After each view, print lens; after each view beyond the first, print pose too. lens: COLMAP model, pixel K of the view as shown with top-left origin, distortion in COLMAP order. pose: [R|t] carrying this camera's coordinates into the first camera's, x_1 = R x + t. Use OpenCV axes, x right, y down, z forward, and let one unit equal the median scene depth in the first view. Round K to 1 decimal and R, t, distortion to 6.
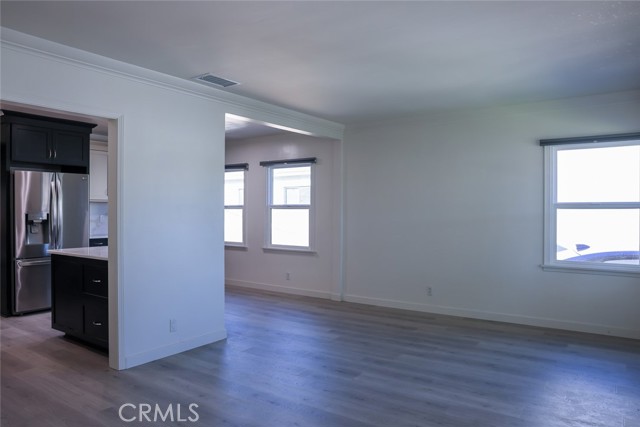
lens RADIAL K [[439.6, 0, 320.5], [0, 439.6, 212.4], [0, 0, 1]] dist [-0.037550, 0.000385]
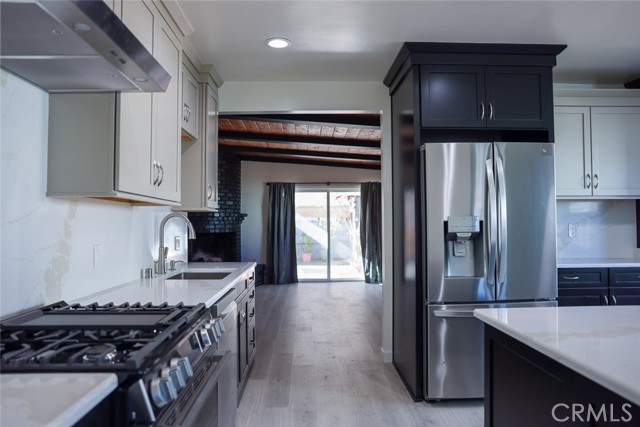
lens RADIAL K [[439.6, 0, 318.9], [0, 439.6, 212.5], [0, 0, 1]] dist [-0.037550, 0.000385]
pose [[0.598544, -0.026181, -0.800662, -0.310201], [0.005517, 0.999577, -0.028562, 0.006879], [0.801071, 0.012679, 0.598435, 0.505187]]
